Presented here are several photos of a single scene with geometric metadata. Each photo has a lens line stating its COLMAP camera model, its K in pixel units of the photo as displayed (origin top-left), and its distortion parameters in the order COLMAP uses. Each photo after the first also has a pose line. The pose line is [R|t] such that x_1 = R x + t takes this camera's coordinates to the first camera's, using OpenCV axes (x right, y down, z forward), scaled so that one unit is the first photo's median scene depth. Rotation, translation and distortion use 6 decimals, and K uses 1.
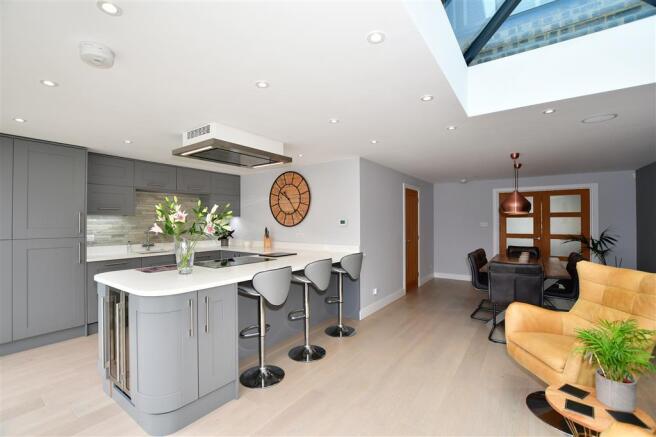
lens RADIAL K [[291.9, 0, 328.0], [0, 291.9, 218.5], [0, 0, 1]] dist [-0.027080, 0.000080]
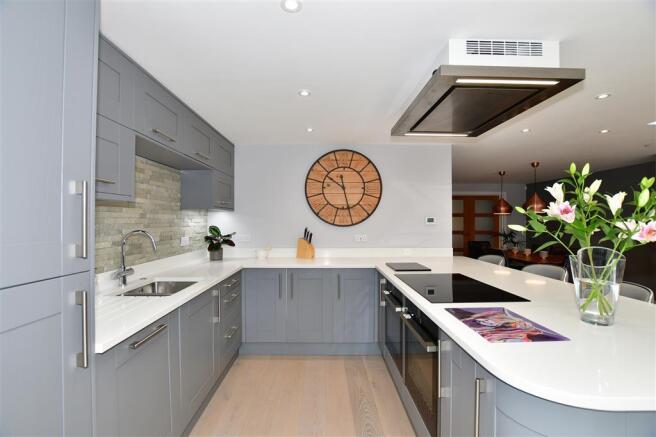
lens RADIAL K [[291.9, 0, 328.0], [0, 291.9, 218.5], [0, 0, 1]] dist [-0.027080, 0.000080]
pose [[0.810122, 0.007565, 0.586212, -0.584346], [-0.008836, 0.999961, -0.000693, 0.009209], [-0.586194, -0.004618, 0.810157, 0.442338]]
